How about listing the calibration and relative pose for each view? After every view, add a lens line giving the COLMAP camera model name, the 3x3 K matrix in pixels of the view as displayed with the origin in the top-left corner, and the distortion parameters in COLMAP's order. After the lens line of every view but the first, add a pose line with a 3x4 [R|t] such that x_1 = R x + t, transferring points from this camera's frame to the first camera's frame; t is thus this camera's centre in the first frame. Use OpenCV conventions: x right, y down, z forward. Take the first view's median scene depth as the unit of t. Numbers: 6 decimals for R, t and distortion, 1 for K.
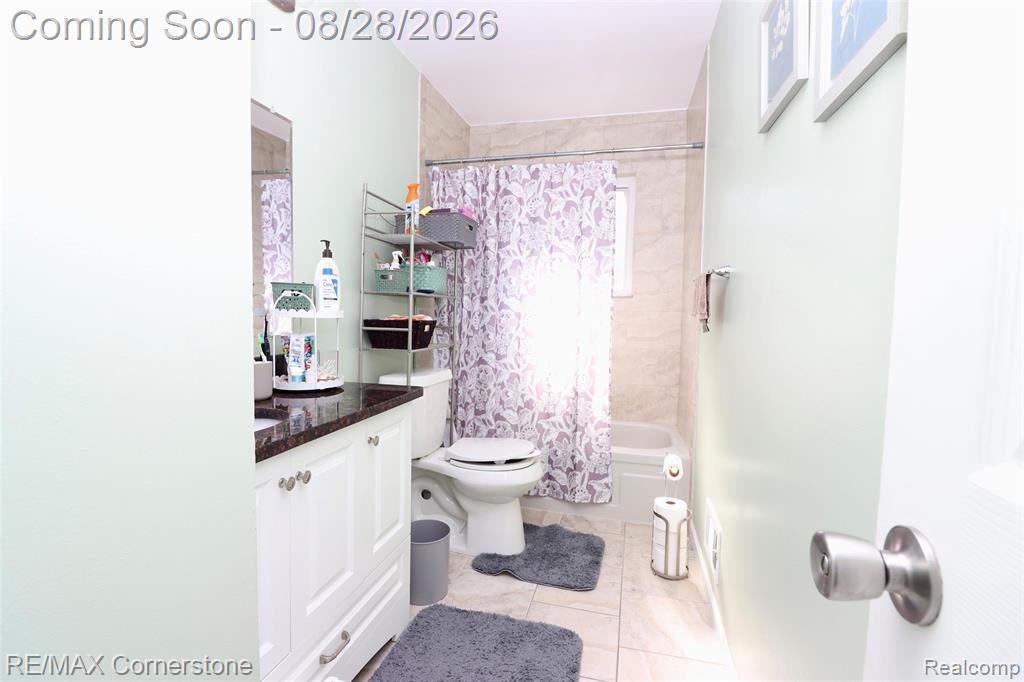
lens RADIAL K [[479.1, 0, 513.1], [0, 479.1, 338.0], [0, 0, 1]] dist [0.000747, -0.015629]
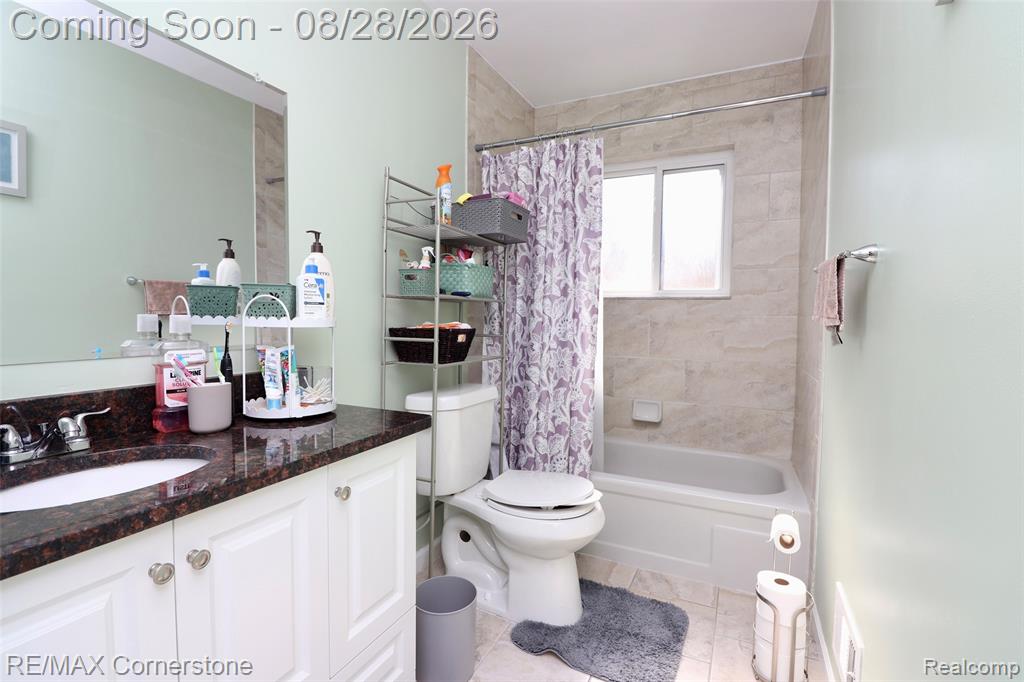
lens RADIAL K [[479.1, 0, 513.1], [0, 479.1, 338.0], [0, 0, 1]] dist [0.000747, -0.015629]
pose [[0.980282, -0.000700, -0.197600, 0.072277], [-0.001785, 0.999922, -0.012399, -0.010464], [0.197593, 0.012508, 0.980204, 0.205035]]
